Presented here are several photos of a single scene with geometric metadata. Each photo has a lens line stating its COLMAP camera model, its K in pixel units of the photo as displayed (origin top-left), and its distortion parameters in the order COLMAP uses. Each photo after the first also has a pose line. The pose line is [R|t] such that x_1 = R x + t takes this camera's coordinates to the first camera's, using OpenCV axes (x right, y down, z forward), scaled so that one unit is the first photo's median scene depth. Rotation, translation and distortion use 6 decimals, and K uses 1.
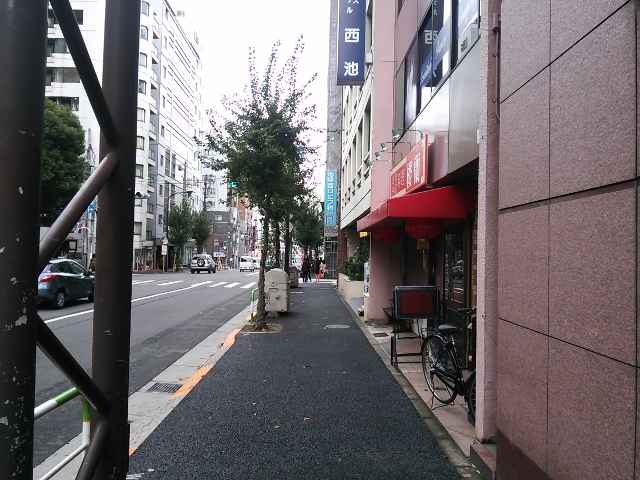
lens RADIAL K [[521.9, 0, 320.2], [0, 521.9, 239.4], [0, 0, 1]] dist [0.001156, -0.009062]
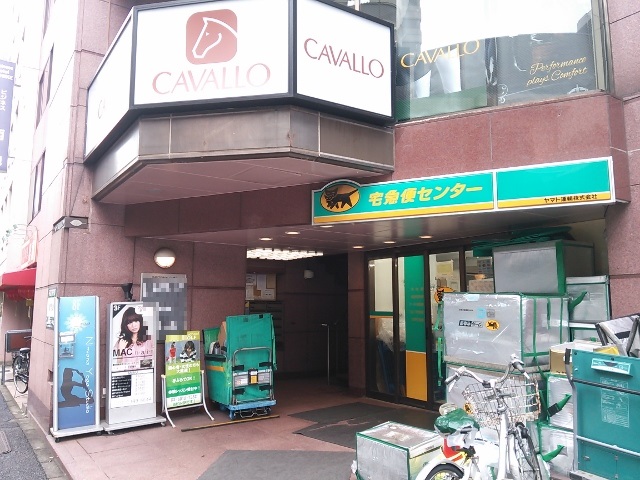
lens RADIAL K [[521.9, 0, 317.0], [0, 521.9, 237.3], [0, 0, 1]] dist [0.001156, -0.009062]
pose [[0.838724, 0.048016, 0.542436, 0.050020], [0.005979, 0.995233, -0.097343, -0.020609], [-0.544525, 0.084887, 0.834438, -0.607811]]
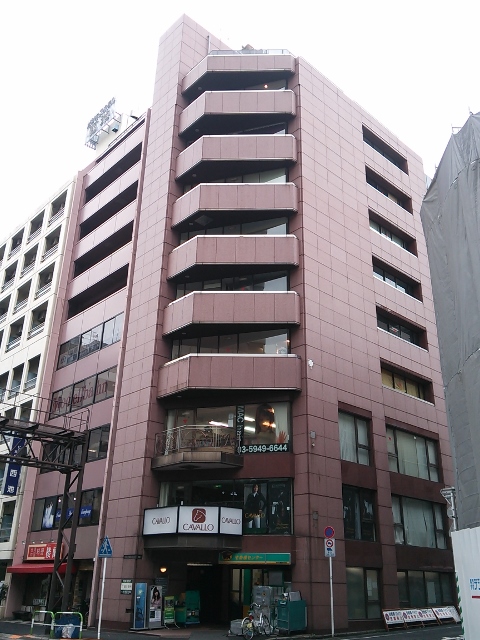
lens RADIAL K [[588.7, 0, 245.2], [0, 588.7, 318.6], [0, 0, 1]] dist [-0.010661, 0.000000]
pose [[0.740663, 0.270299, 0.615107, -2.880994], [-0.018799, 0.923485, -0.383174, -0.189619], [-0.671614, 0.272240, 0.689072, -3.869283]]
